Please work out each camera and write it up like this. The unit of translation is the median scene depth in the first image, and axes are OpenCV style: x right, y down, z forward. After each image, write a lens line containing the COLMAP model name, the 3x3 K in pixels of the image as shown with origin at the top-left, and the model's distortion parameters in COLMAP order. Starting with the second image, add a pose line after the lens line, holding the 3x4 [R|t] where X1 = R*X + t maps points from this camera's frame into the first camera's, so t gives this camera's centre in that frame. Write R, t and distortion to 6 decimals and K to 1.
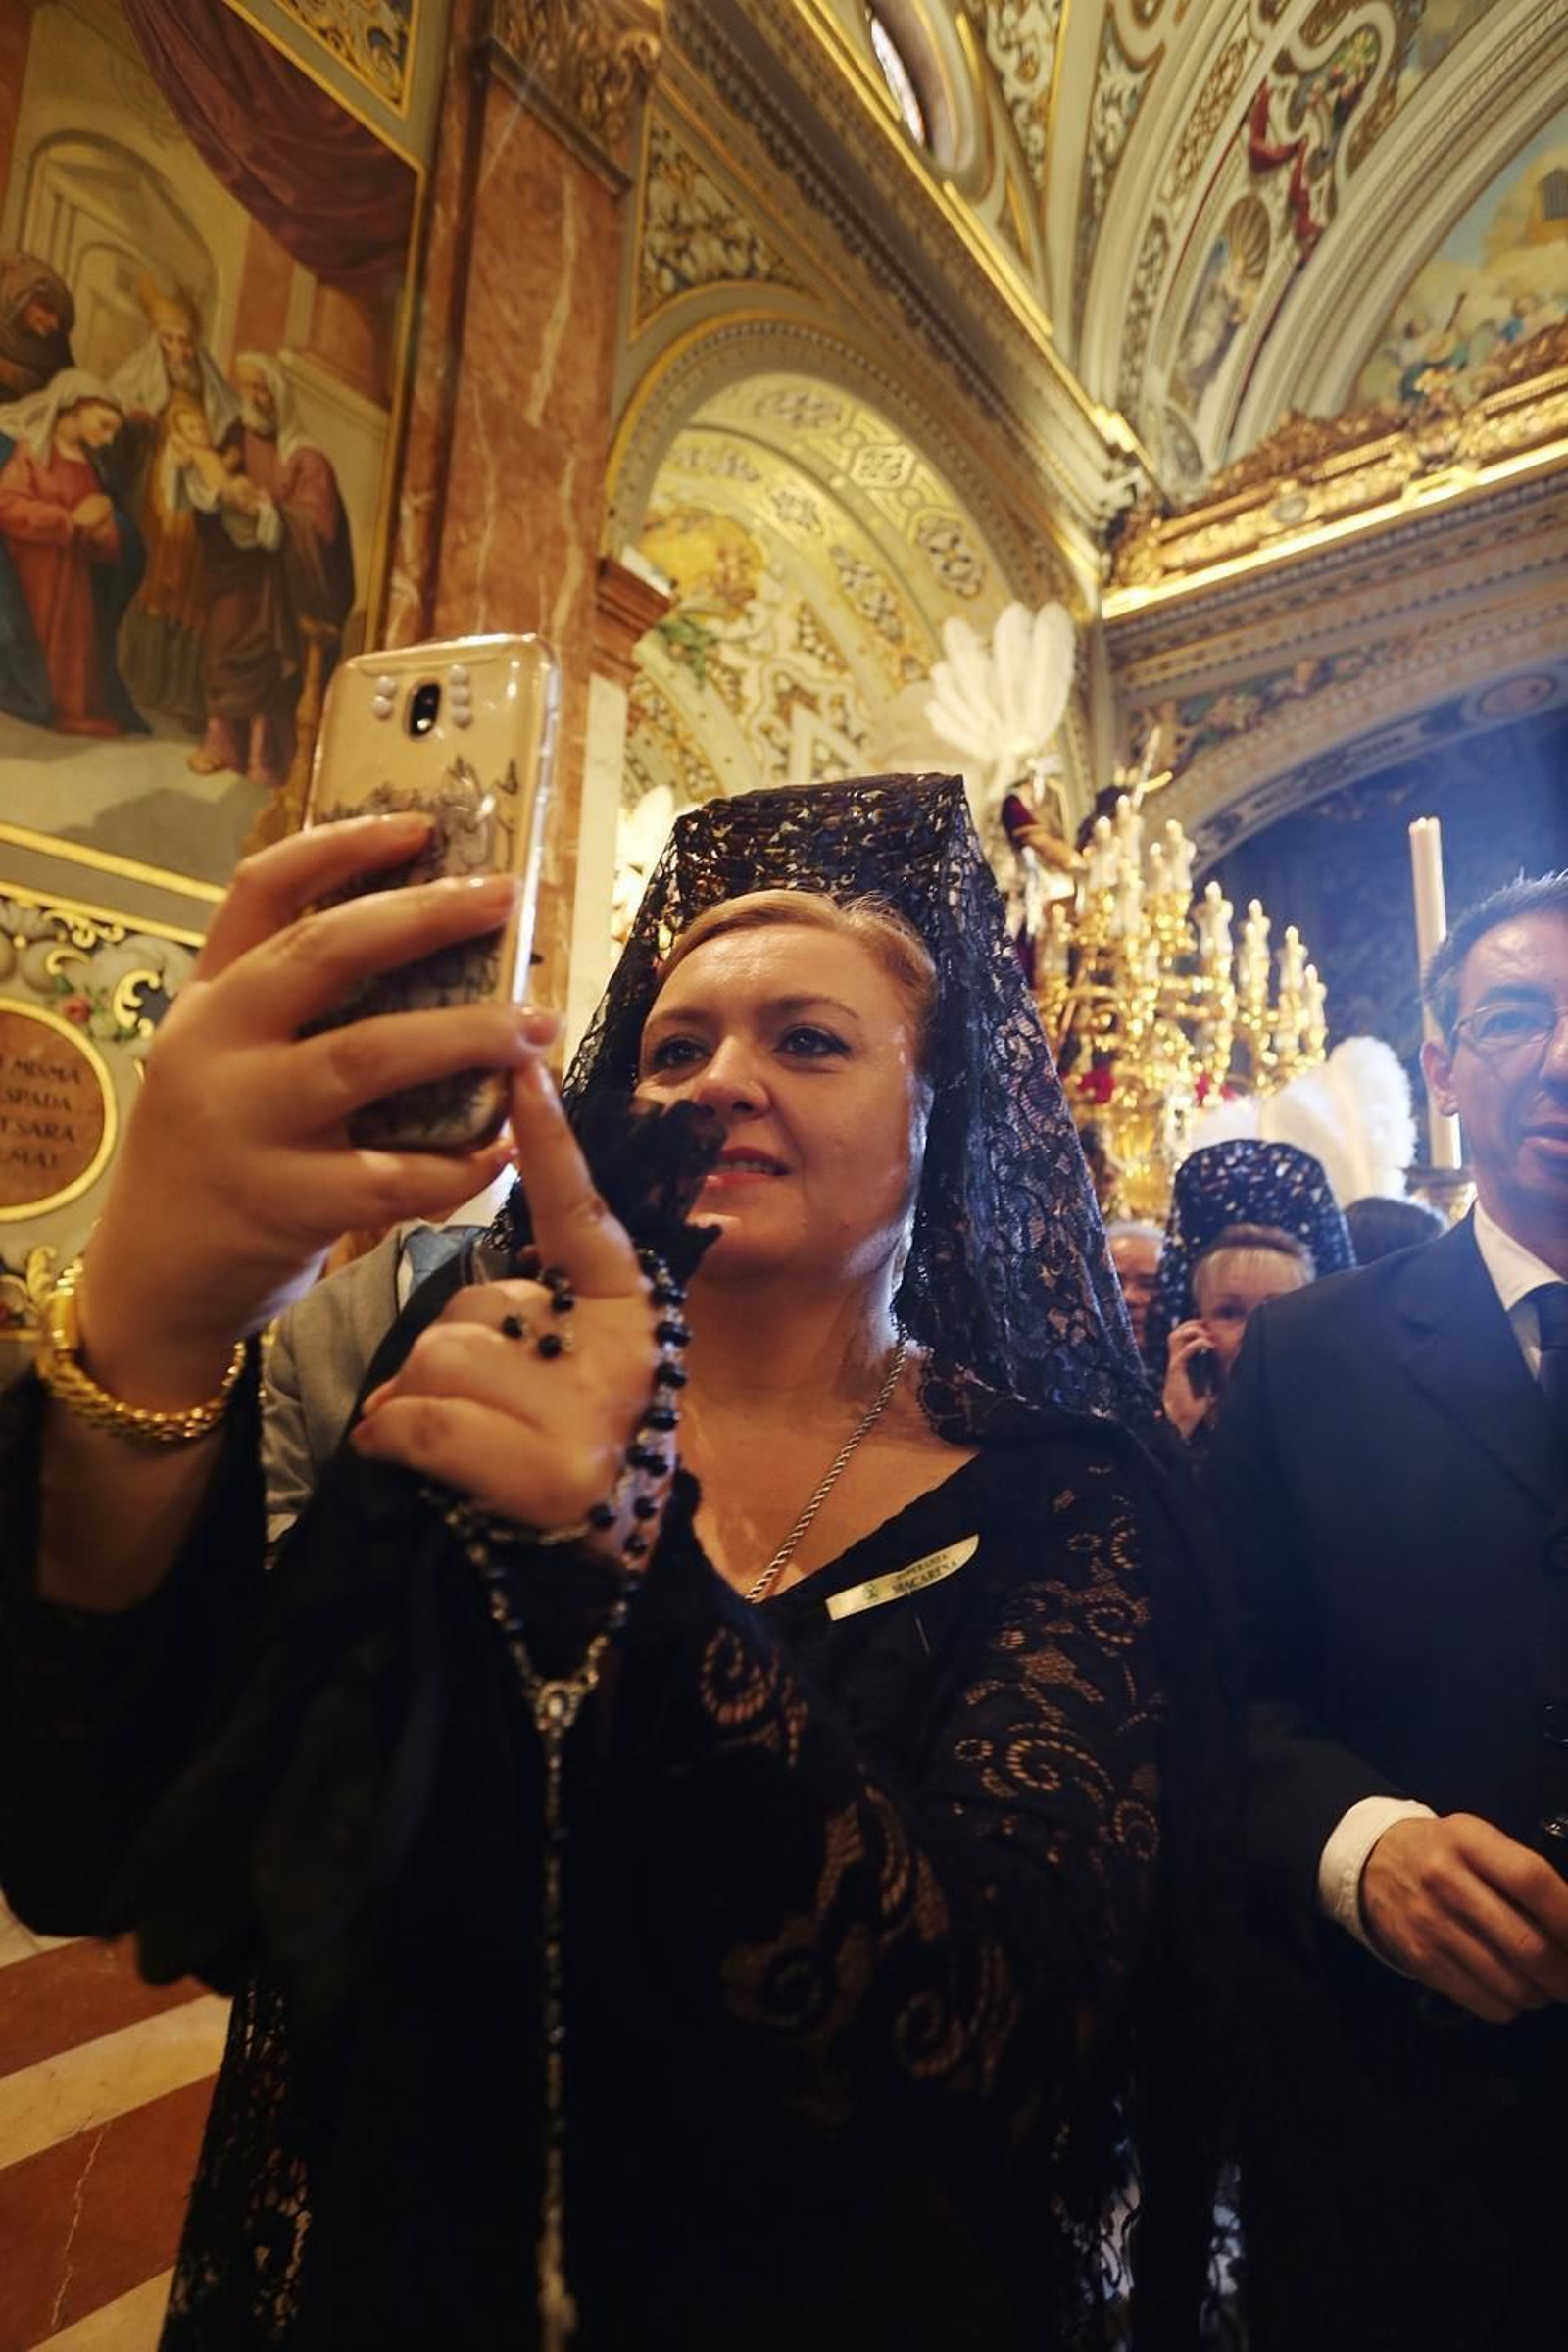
lens RADIAL K [[1161.9, 0, 802.2], [0, 1161.9, 1157.4], [0, 0, 1]] dist [-0.059489, 0.018578]
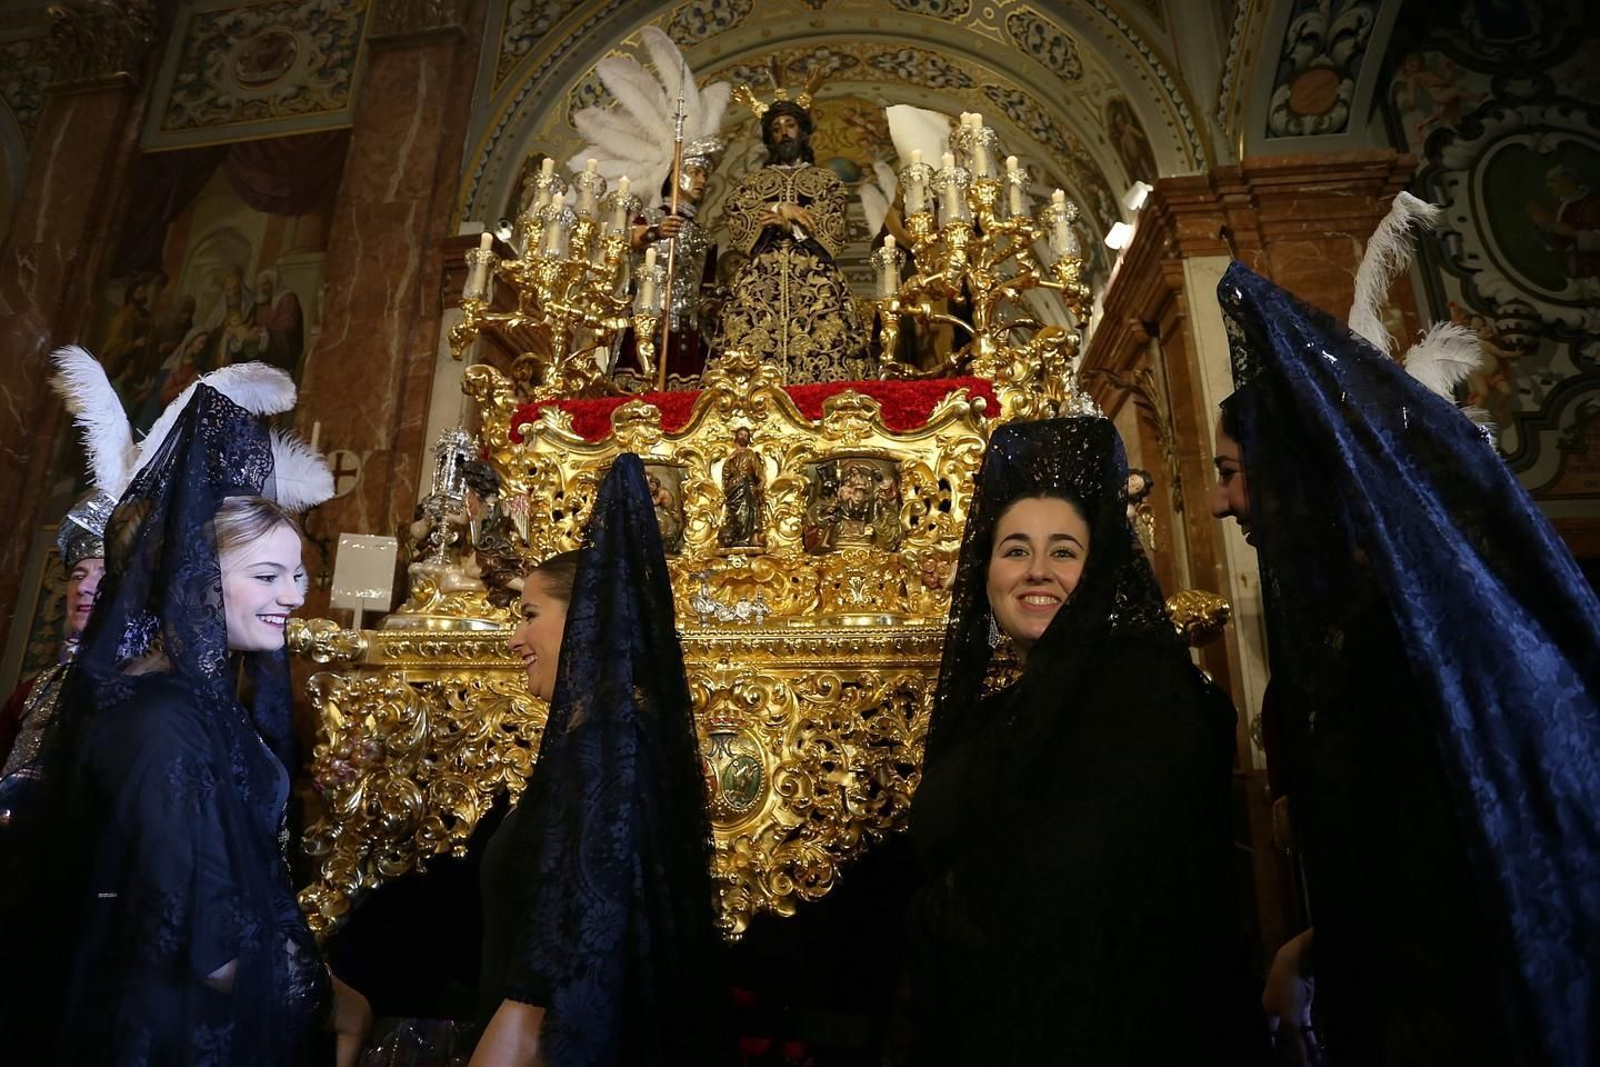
lens RADIAL K [[790.4, 0, 797.1], [0, 790.4, 525.0], [0, 0, 1]] dist [-0.059489, 0.018578]
pose [[0.526621, -0.245851, -0.813774, 1.126251], [0.133770, 0.969308, -0.206273, 0.196825], [0.839509, -0.000231, 0.543345, 1.056726]]
